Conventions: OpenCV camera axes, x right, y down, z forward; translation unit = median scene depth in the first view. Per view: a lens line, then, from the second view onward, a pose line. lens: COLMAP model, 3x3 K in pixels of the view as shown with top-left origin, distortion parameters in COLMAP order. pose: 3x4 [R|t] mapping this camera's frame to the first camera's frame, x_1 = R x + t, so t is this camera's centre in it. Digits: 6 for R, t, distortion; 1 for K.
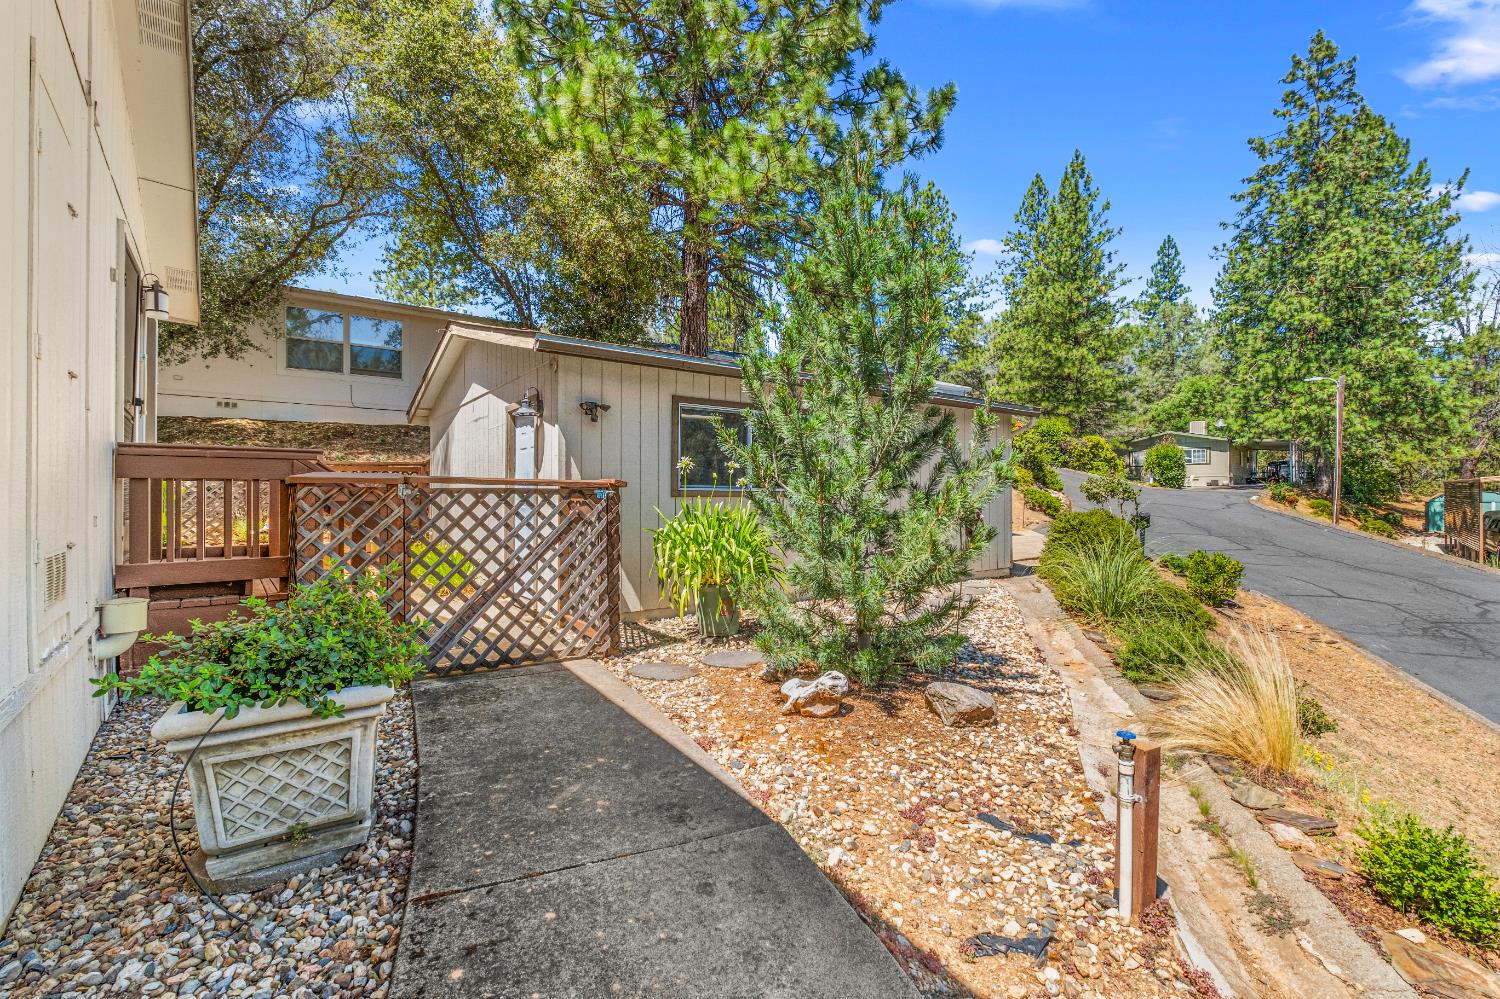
lens RADIAL K [[648.6, 0, 744.9], [0, 648.6, 483.3], [0, 0, 1]] dist [-0.004388, -0.001301]
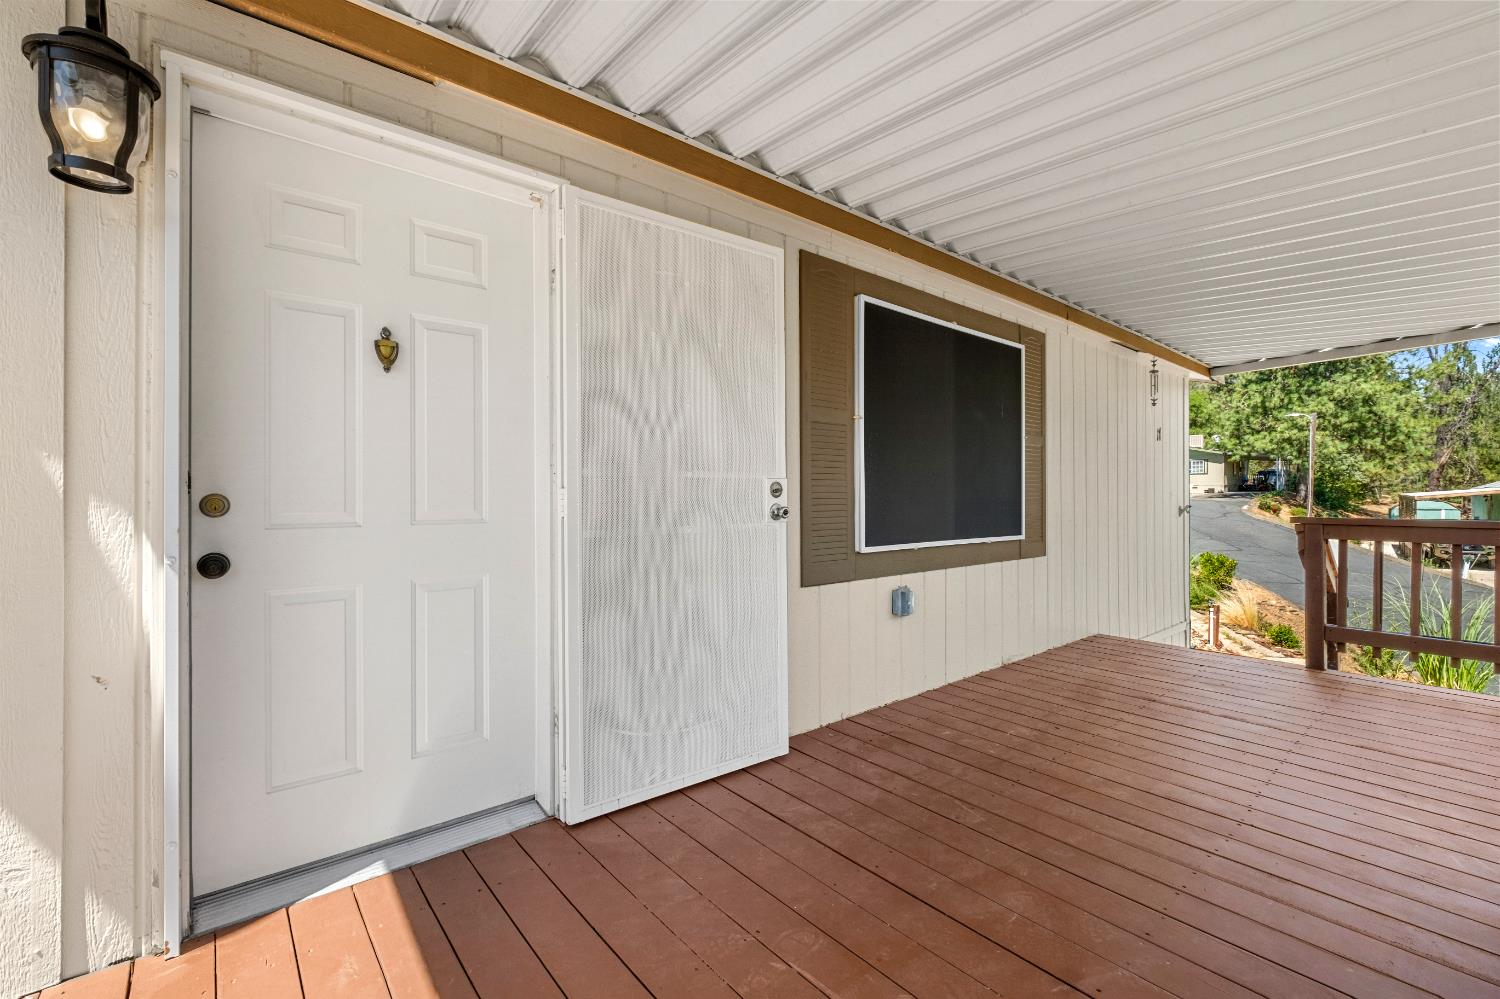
lens RADIAL K [[648.6, 0, 744.8], [0, 648.6, 486.6], [0, 0, 1]] dist [-0.004388, -0.001301]
pose [[0.999969, -0.003035, 0.007288, -0.155855], [0.002993, 0.999978, 0.005862, -0.024640], [-0.007306, -0.005840, 0.999956, -0.200549]]
